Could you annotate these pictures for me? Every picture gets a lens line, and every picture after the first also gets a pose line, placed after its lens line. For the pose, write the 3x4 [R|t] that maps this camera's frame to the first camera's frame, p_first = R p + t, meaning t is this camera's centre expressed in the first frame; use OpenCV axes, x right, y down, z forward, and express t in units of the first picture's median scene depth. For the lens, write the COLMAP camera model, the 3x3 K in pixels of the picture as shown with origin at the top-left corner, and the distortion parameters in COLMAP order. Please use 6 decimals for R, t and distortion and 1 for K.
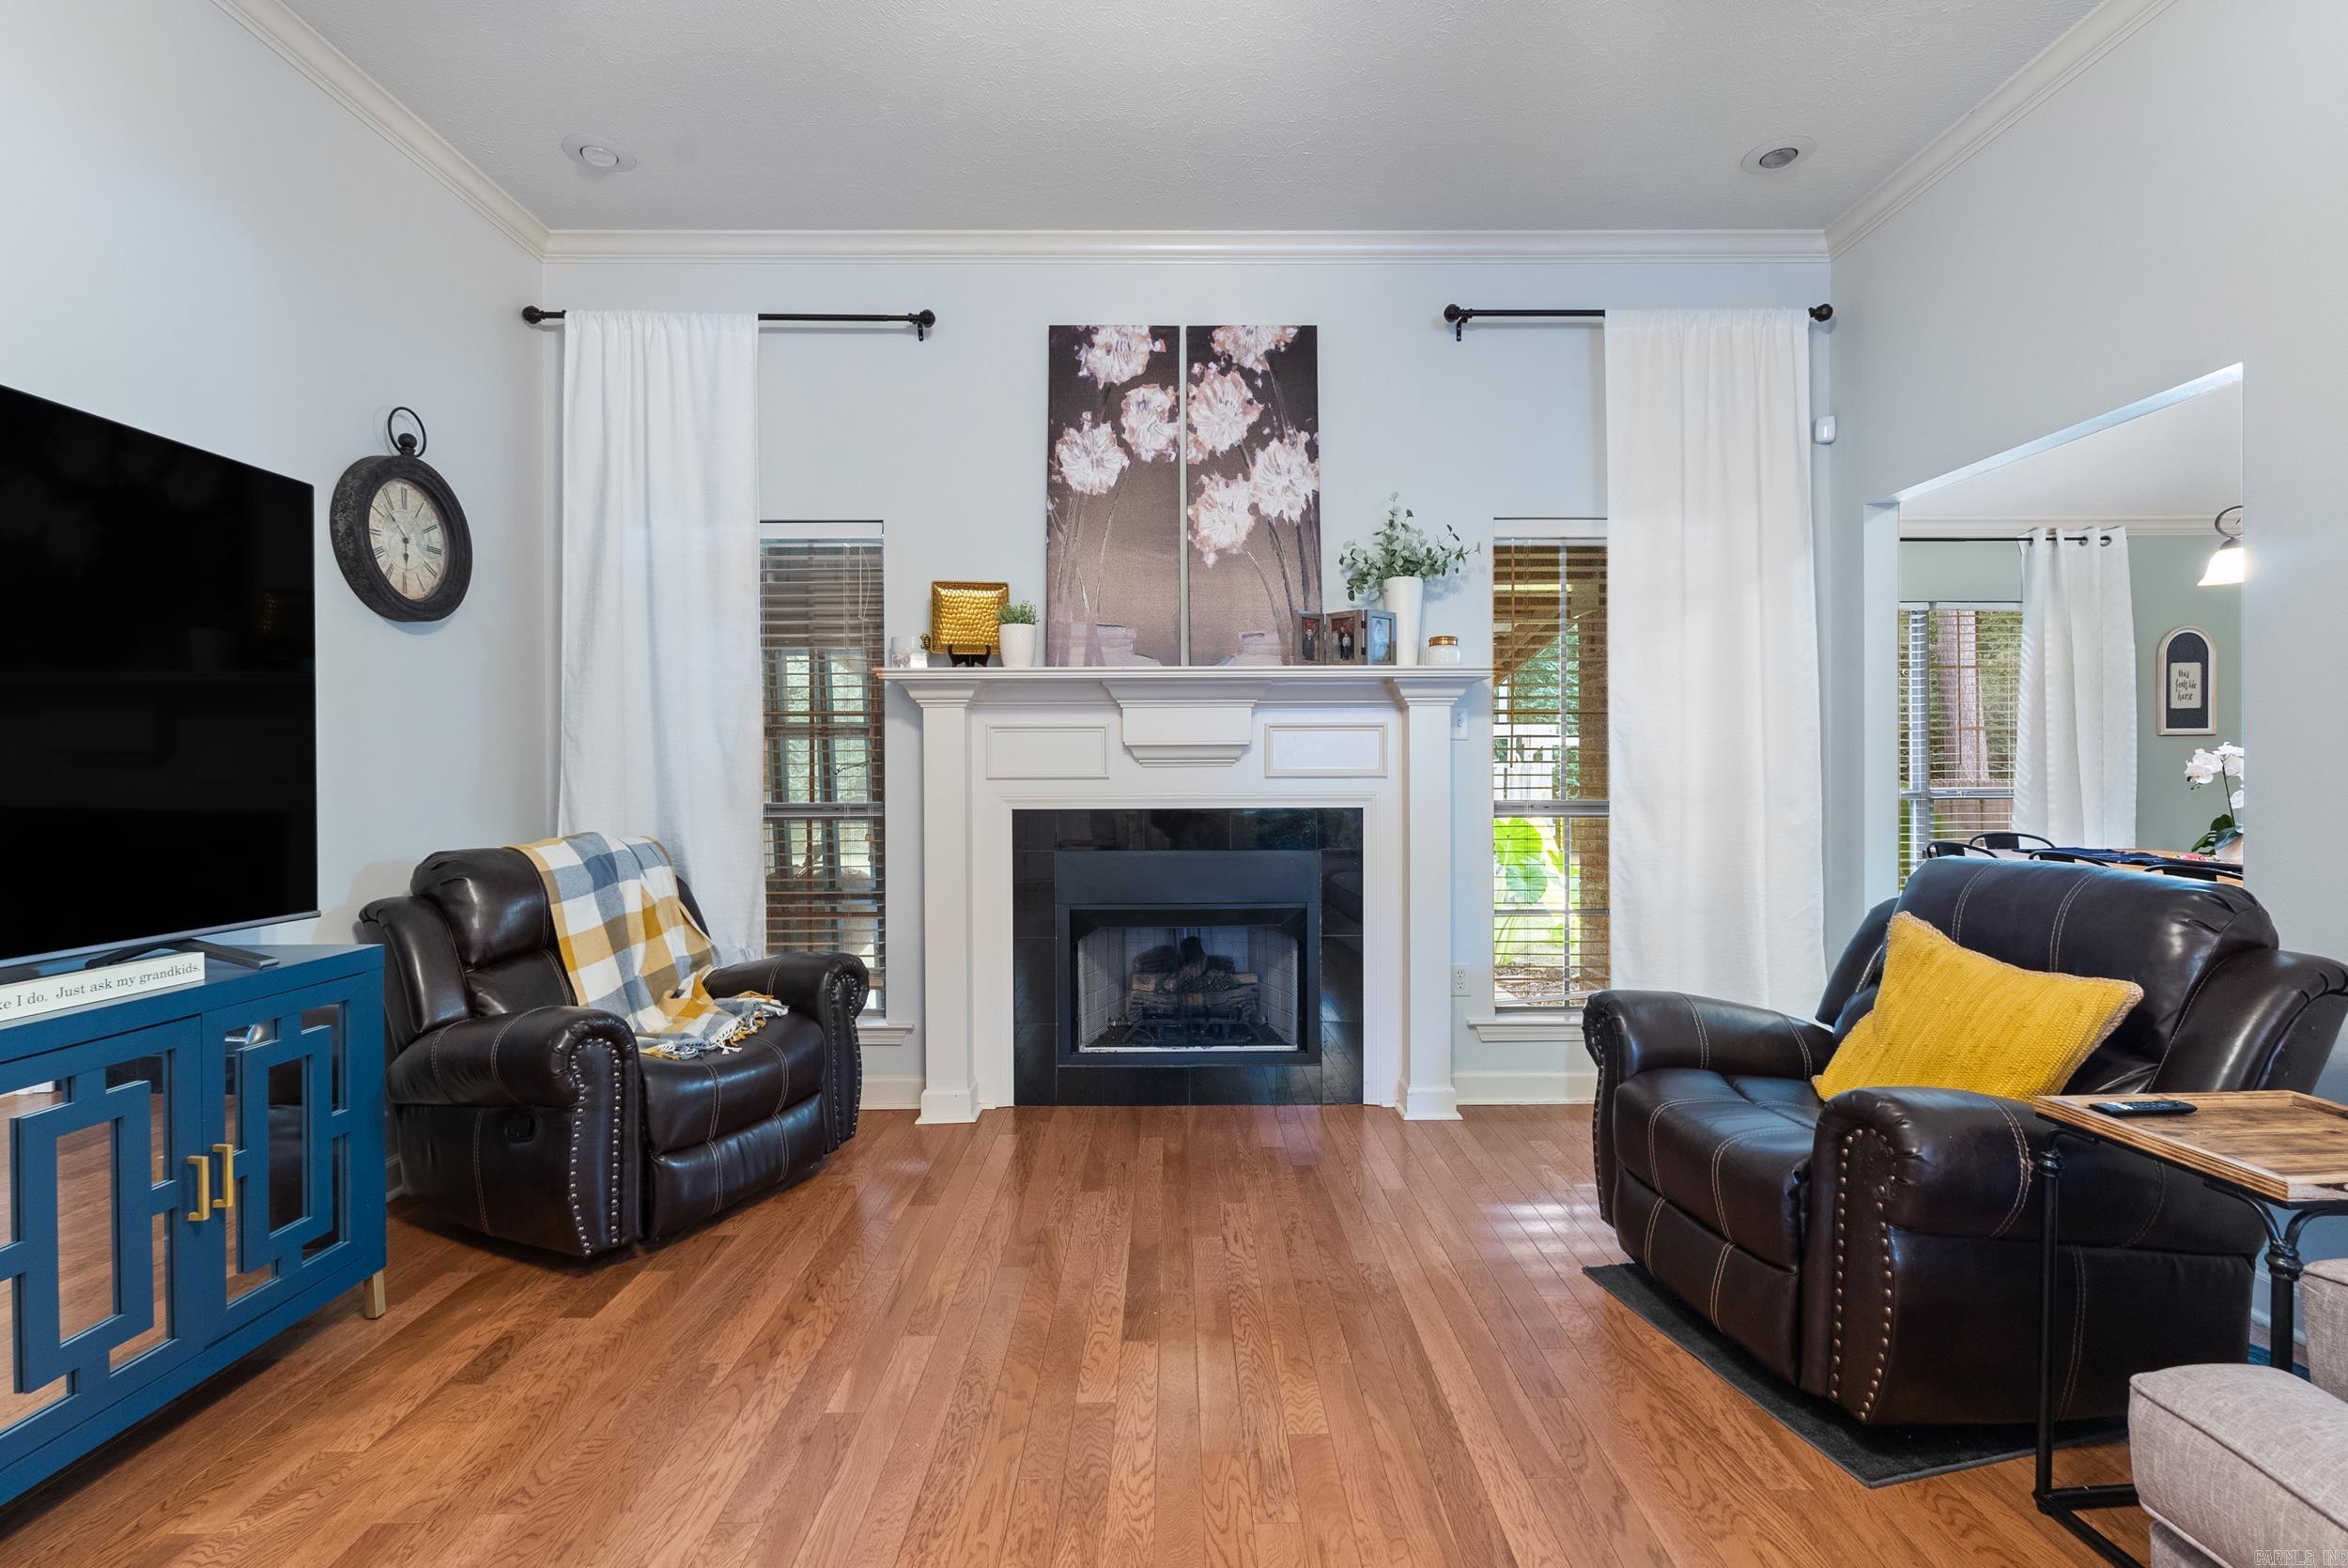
lens RADIAL K [[1046.2, 0, 1178.0], [0, 1046.2, 777.9], [0, 0, 1]] dist [-0.006599, 0.000740]
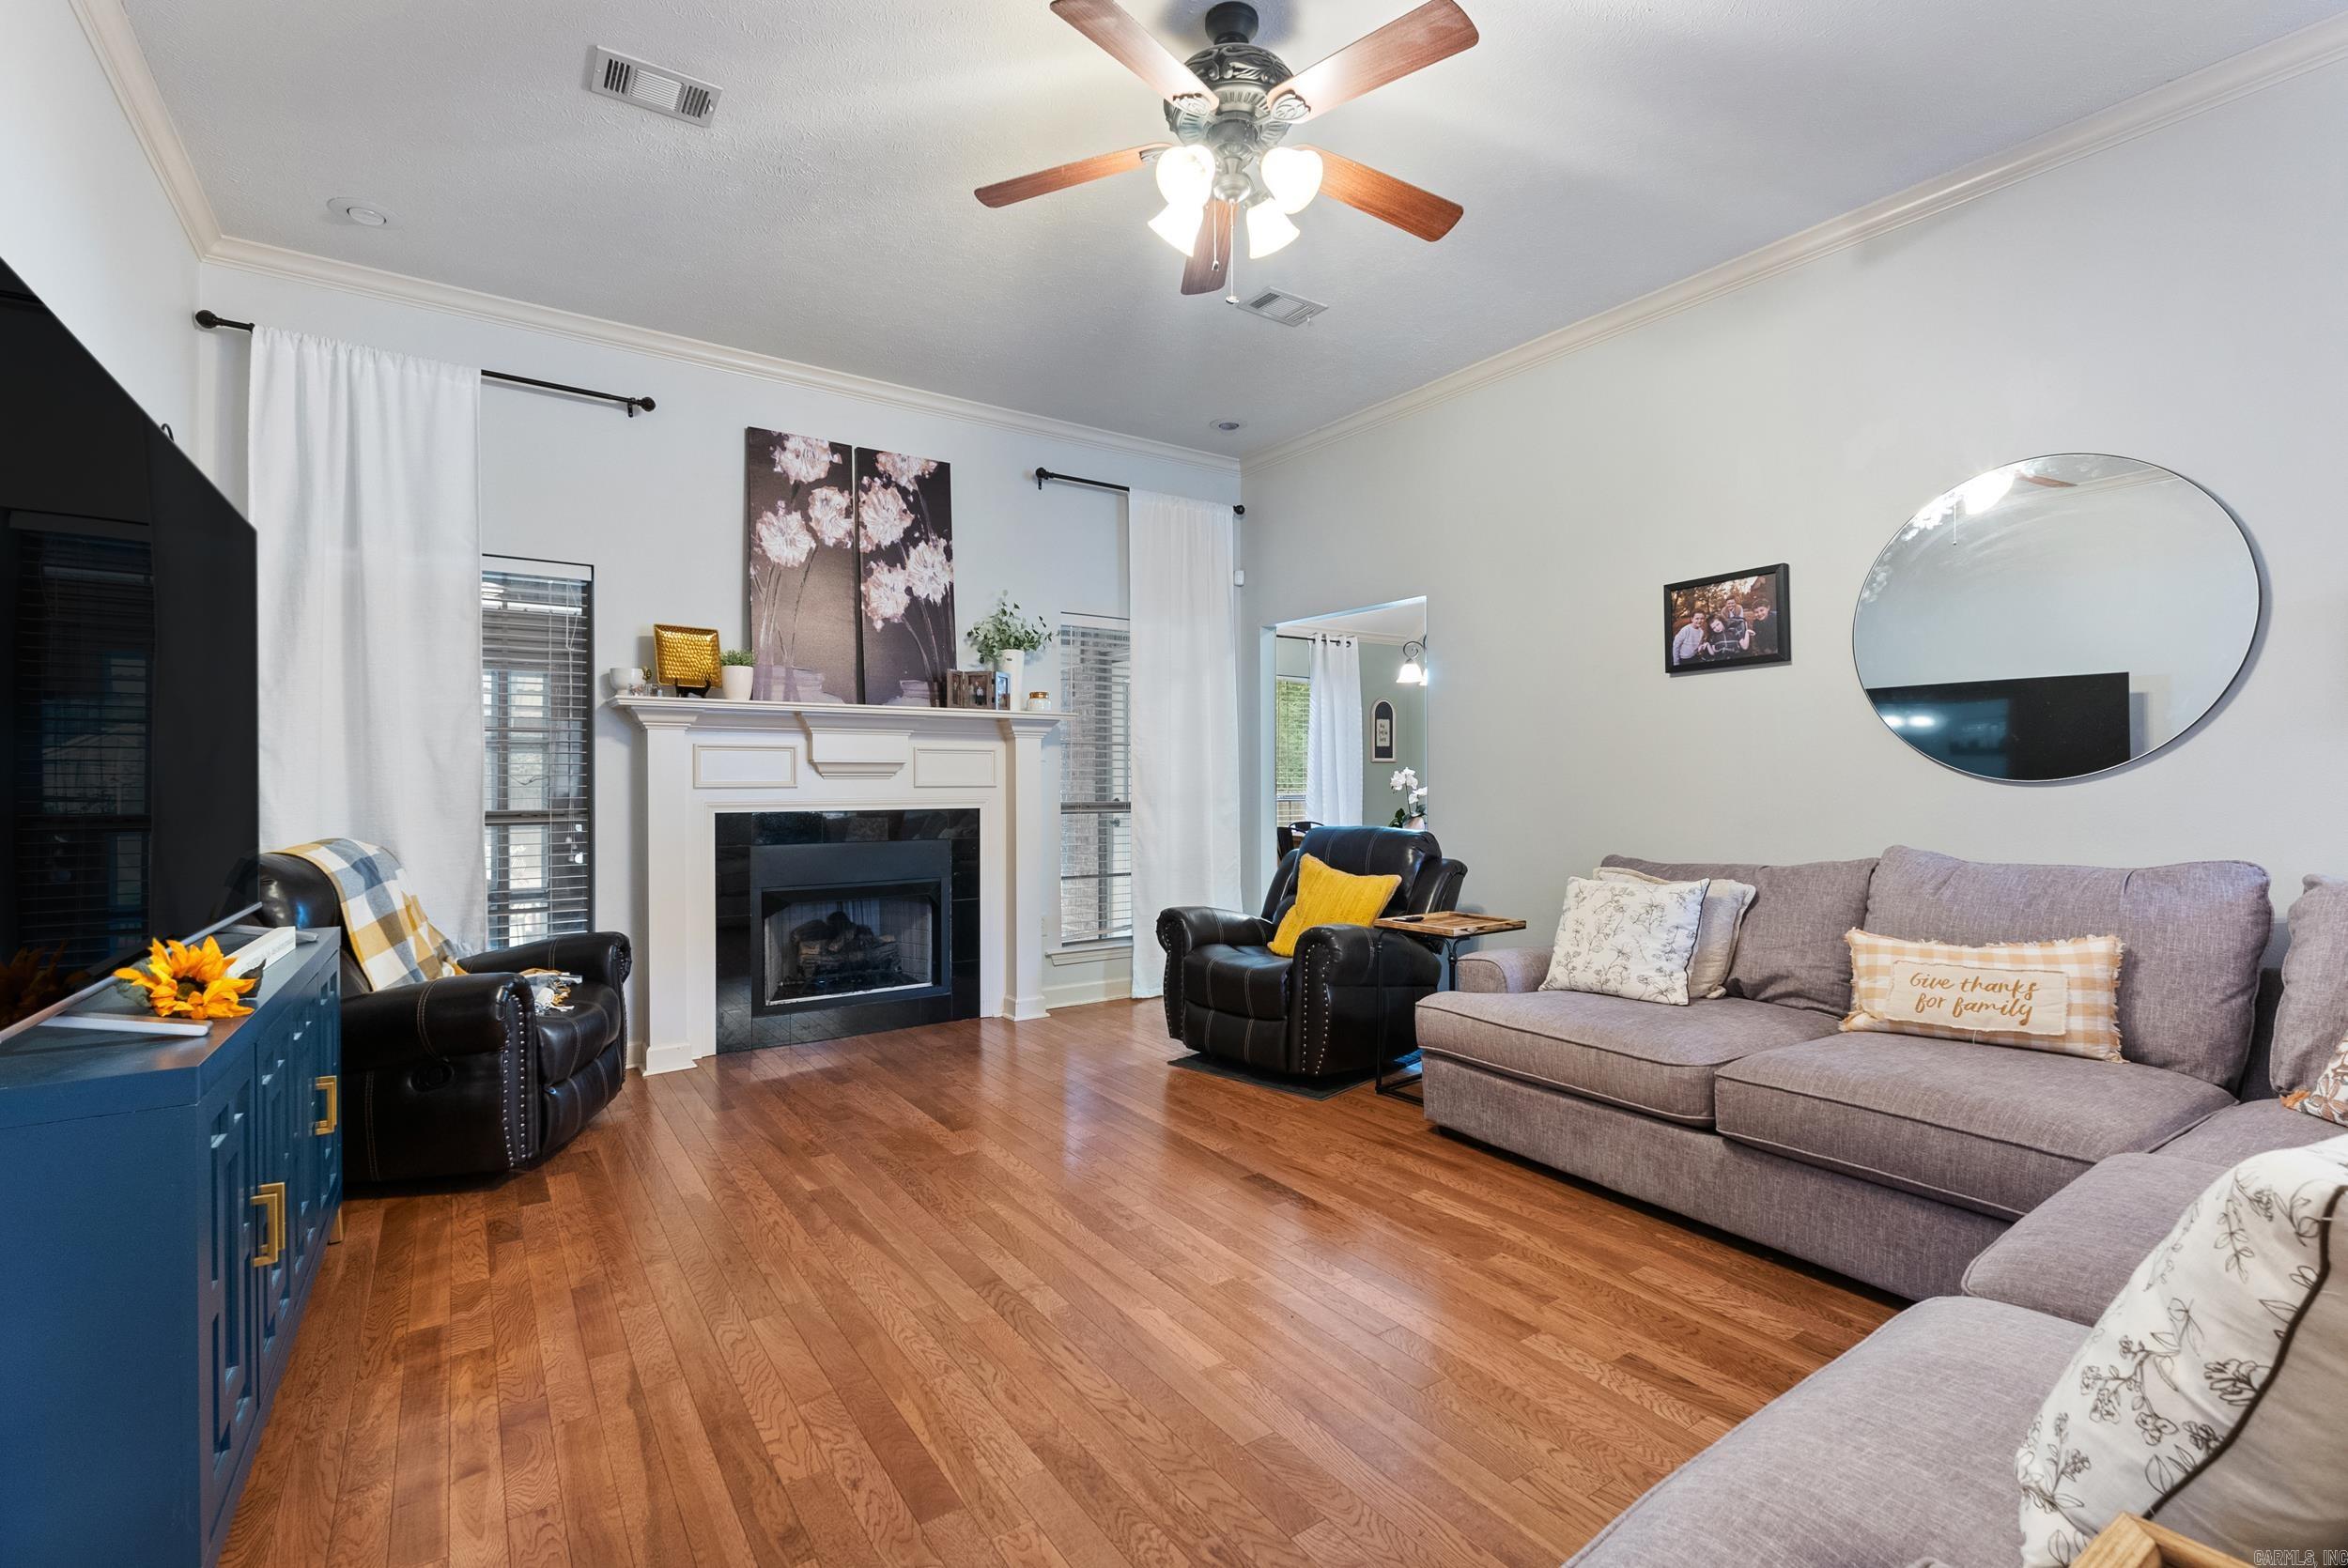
lens RADIAL K [[1042.4, 0, 1180.1], [0, 1042.4, 793.0], [0, 0, 1]] dist [-0.008486, 0.000817]
pose [[0.824115, -0.004101, 0.566407, -0.412493], [0.003128, 0.999991, 0.002689, 0.004827], [-0.566414, -0.000444, 0.824121, -0.327665]]
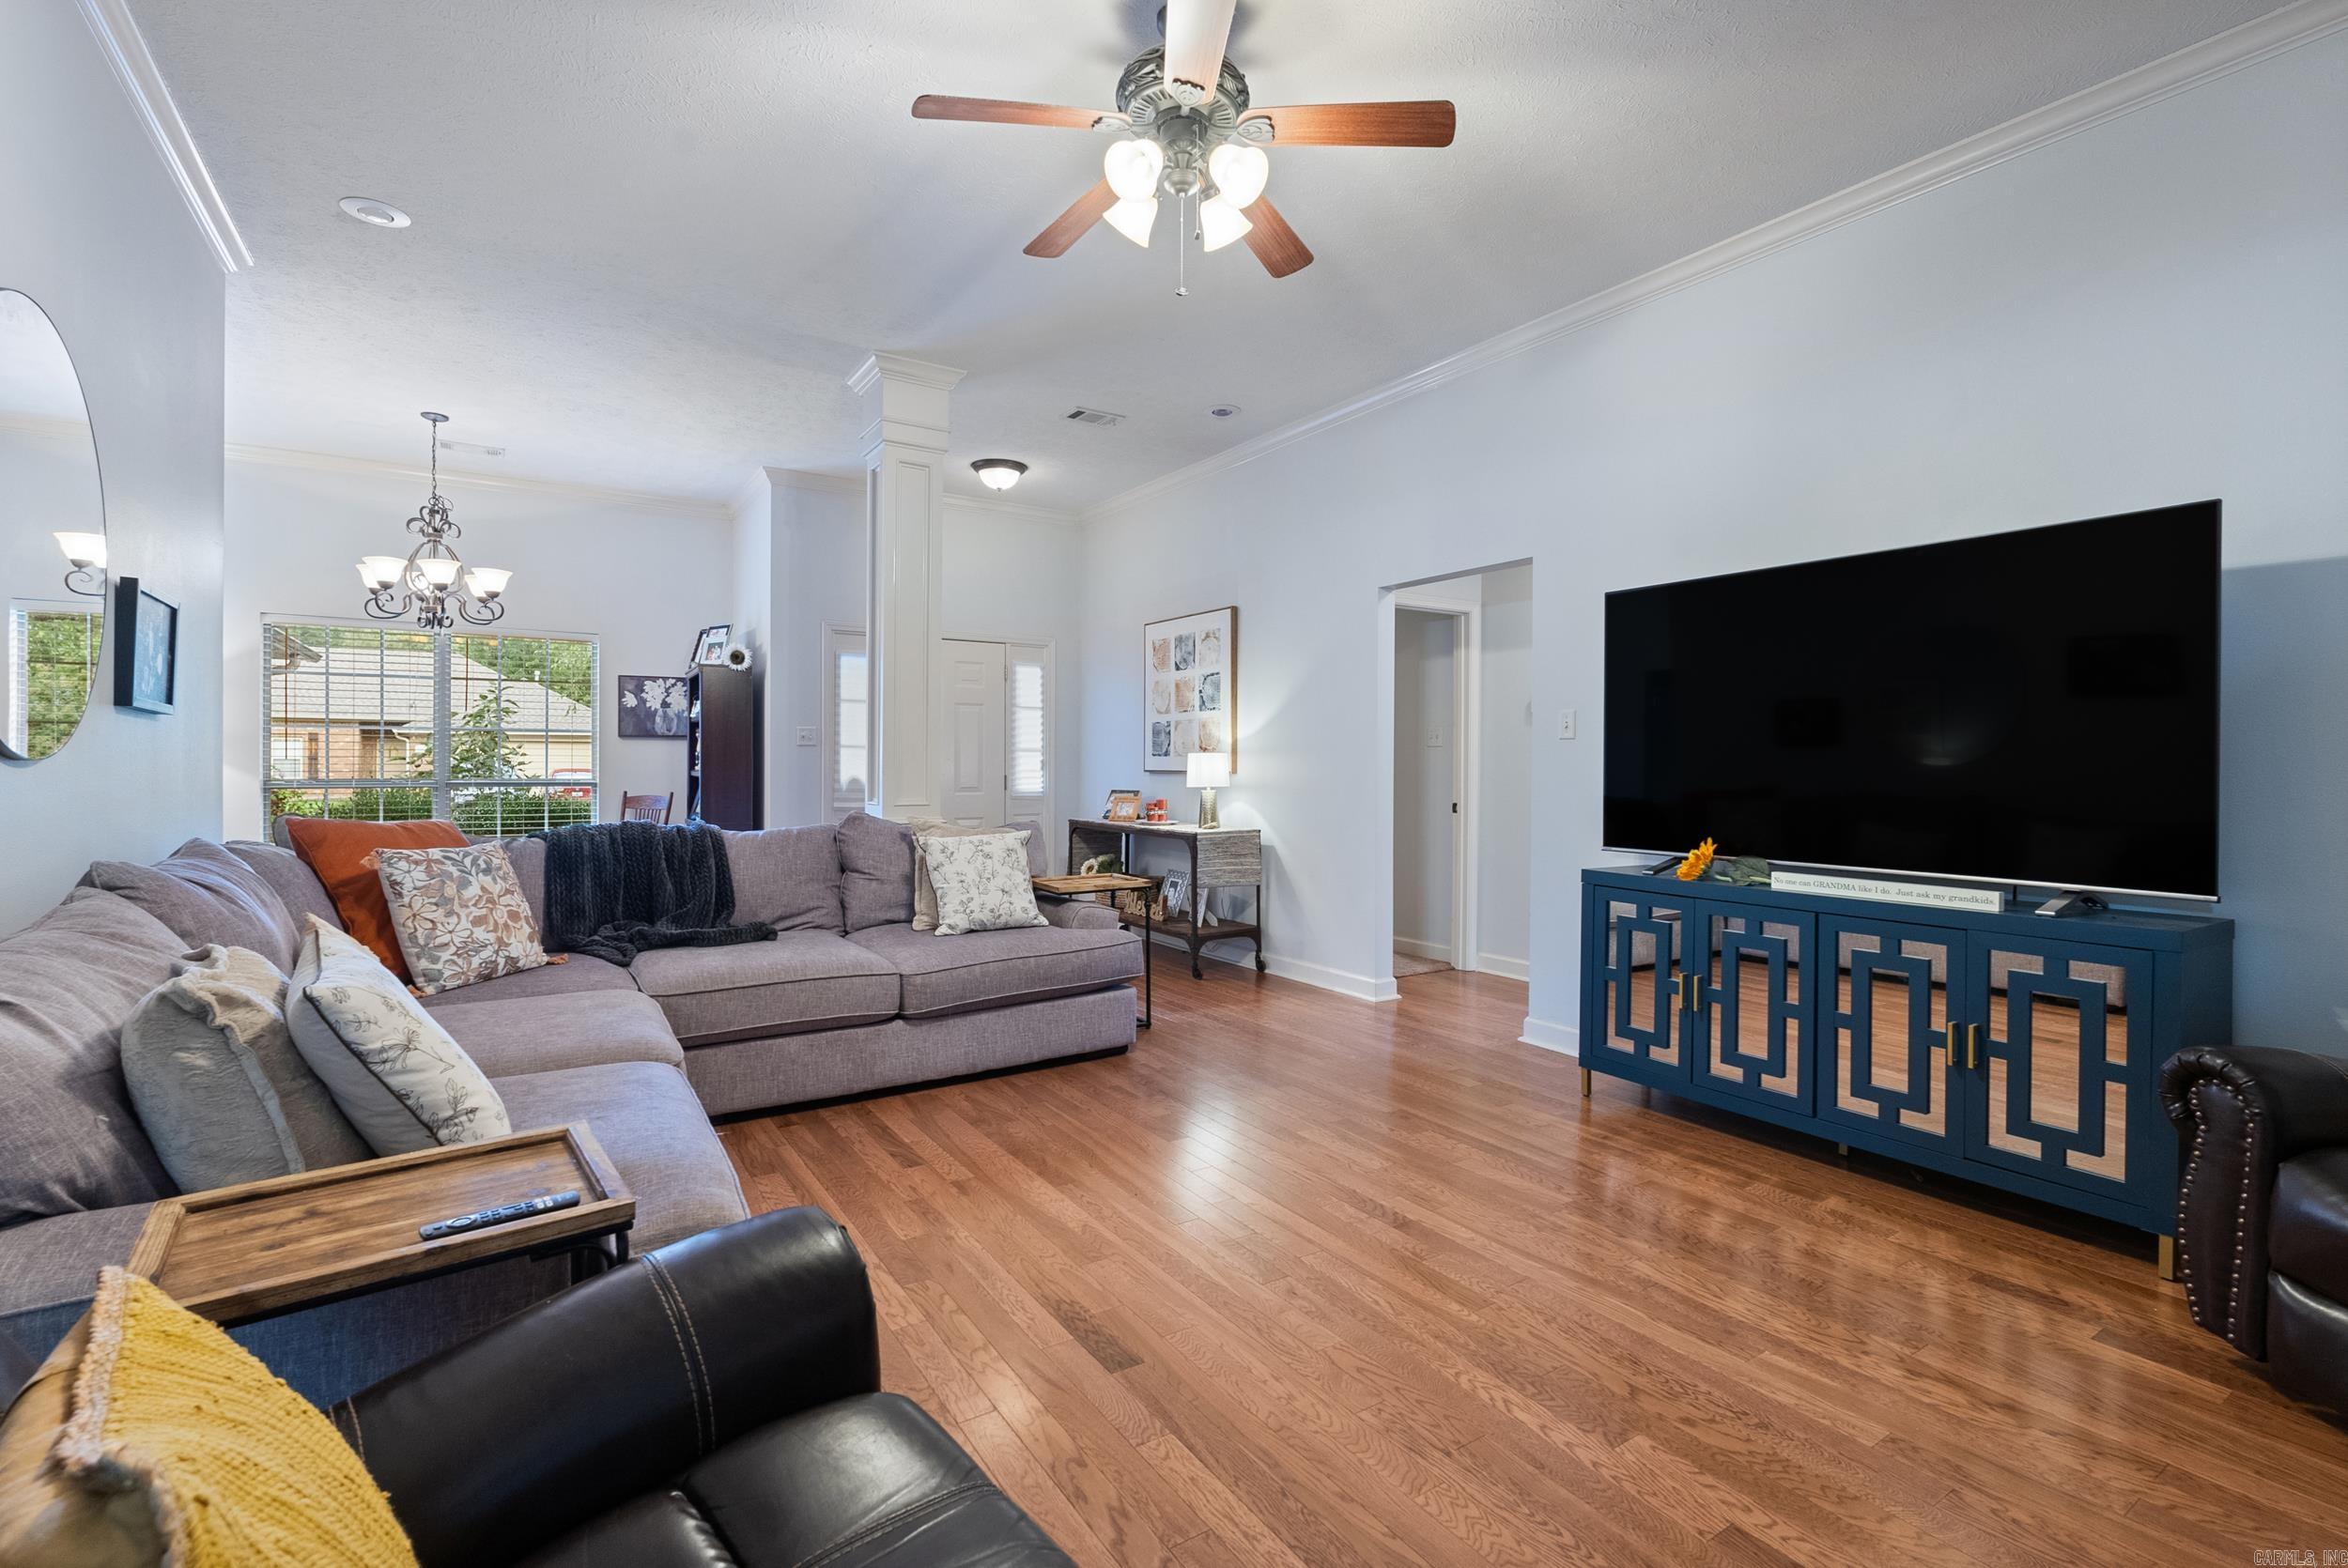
lens RADIAL K [[1050.0, 0, 1173.3], [0, 1050.0, 763.6], [0, 0, 1]] dist [-0.007147, 0.000470]
pose [[-0.841542, -0.000638, -0.540191, 0.422909], [-0.006520, 0.999938, 0.008976, -0.007486], [0.540152, 0.011076, -0.841495, 0.859082]]
